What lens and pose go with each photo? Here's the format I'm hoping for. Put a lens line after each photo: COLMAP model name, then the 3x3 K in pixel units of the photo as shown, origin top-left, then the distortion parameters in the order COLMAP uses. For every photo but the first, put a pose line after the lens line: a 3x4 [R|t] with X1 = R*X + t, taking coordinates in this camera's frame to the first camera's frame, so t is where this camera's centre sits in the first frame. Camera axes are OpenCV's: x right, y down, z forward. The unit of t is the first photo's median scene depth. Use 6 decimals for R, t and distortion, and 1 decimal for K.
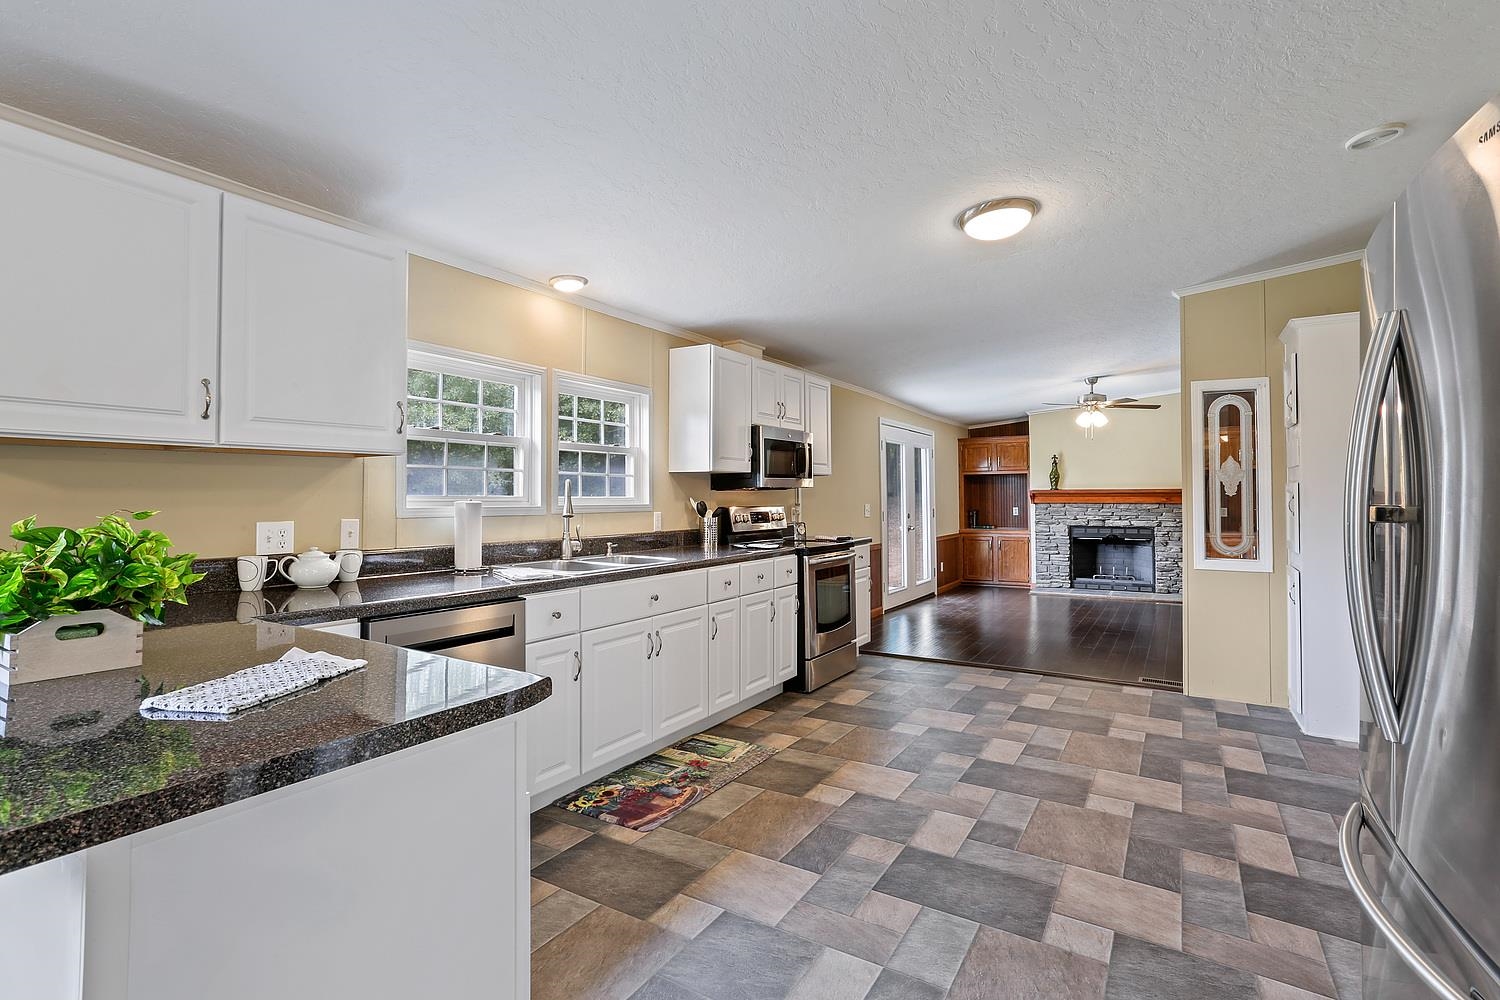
lens RADIAL K [[726.8, 0, 738.0], [0, 726.8, 487.4], [0, 0, 1]] dist [-0.018214, 0.001616]
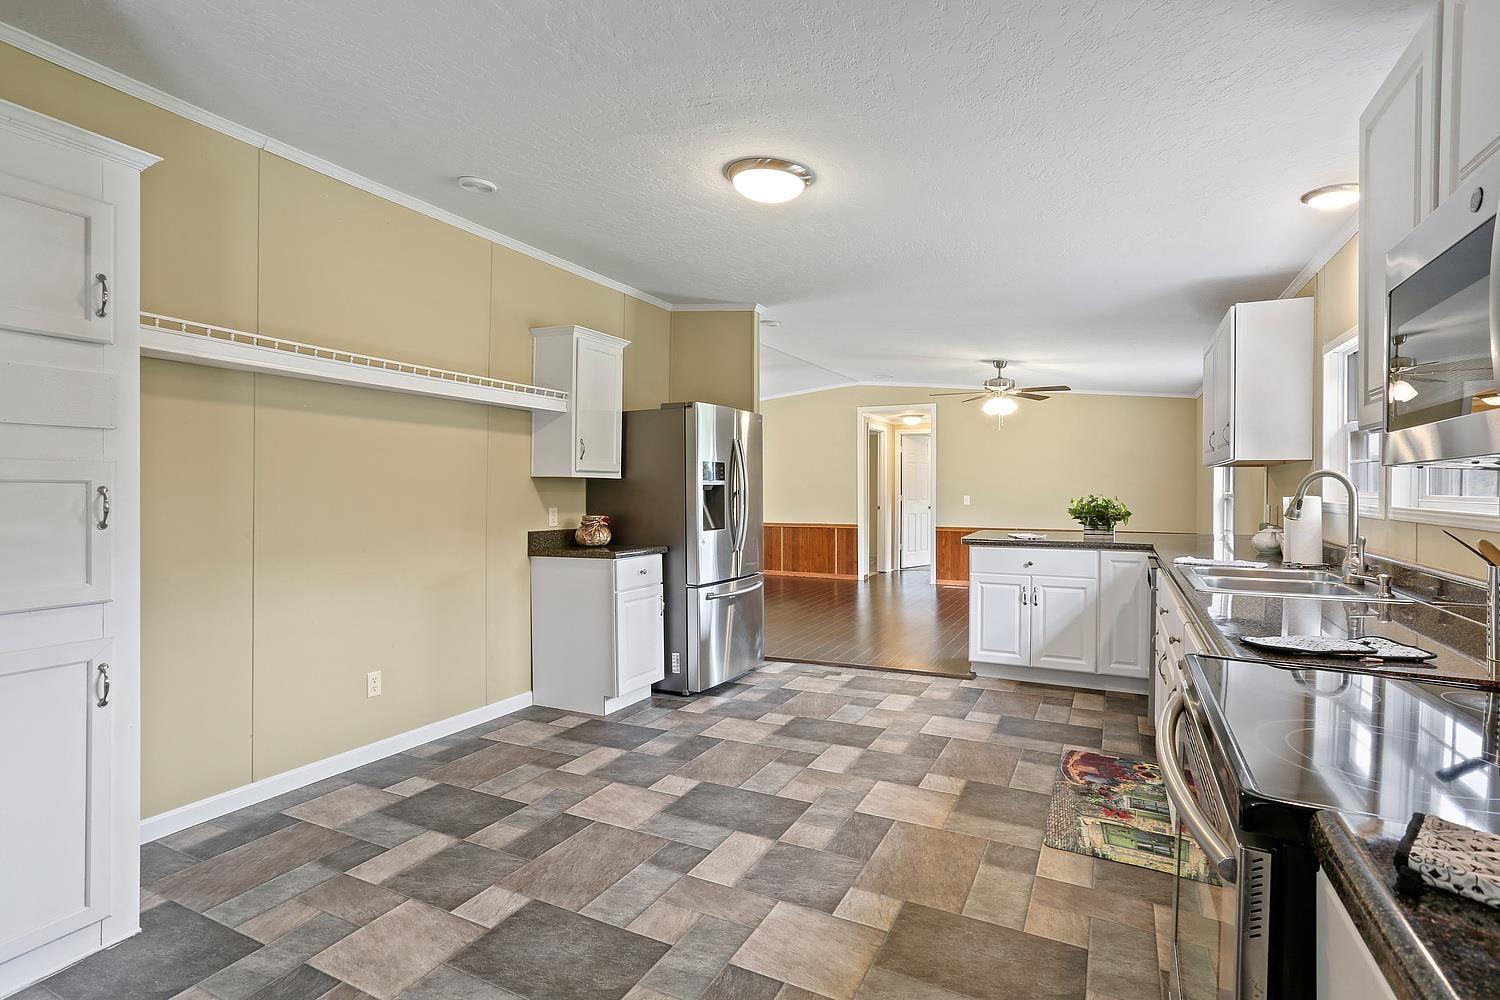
lens RADIAL K [[726.8, 0, 756.6], [0, 726.8, 496.7], [0, 0, 1]] dist [-0.018214, 0.001616]
pose [[-0.995588, -0.003557, -0.093764, 0.450529], [-0.004091, 0.999977, 0.005496, 0.017325], [0.093743, 0.005856, -0.995579, 1.853948]]
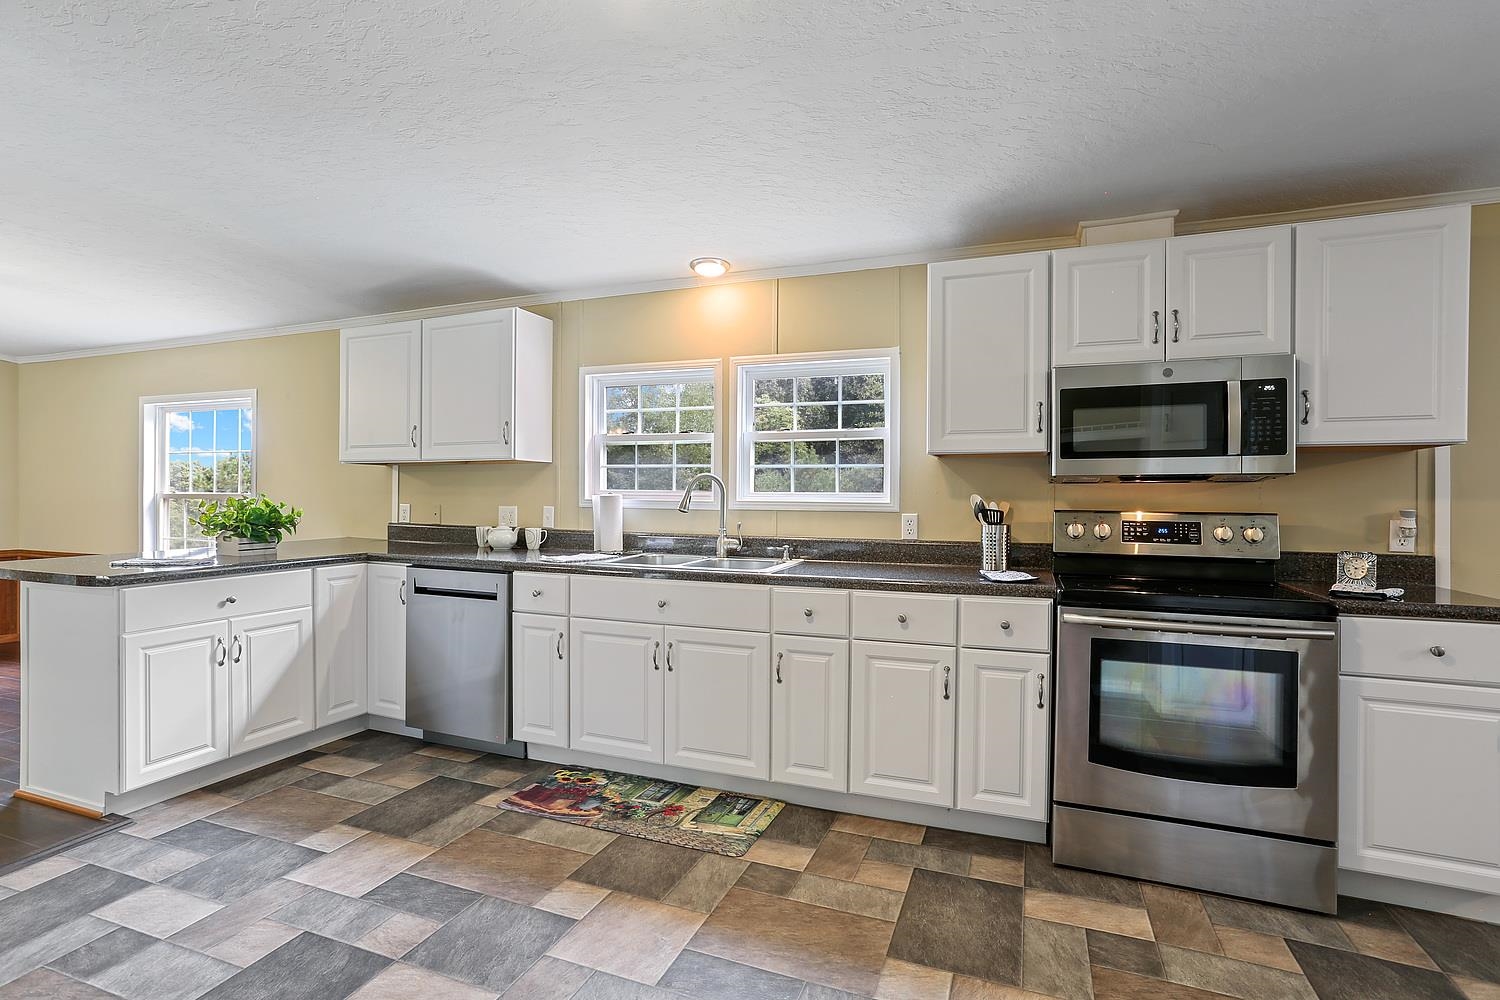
lens RADIAL K [[726.8, 0, 743.6], [0, 726.8, 499.9], [0, 0, 1]] dist [-0.018214, 0.001616]
pose [[0.177228, 0.004579, -0.984159, 0.807294], [0.002713, 0.999983, 0.005142, 0.022084], [0.984166, -0.003581, 0.177213, 0.974483]]
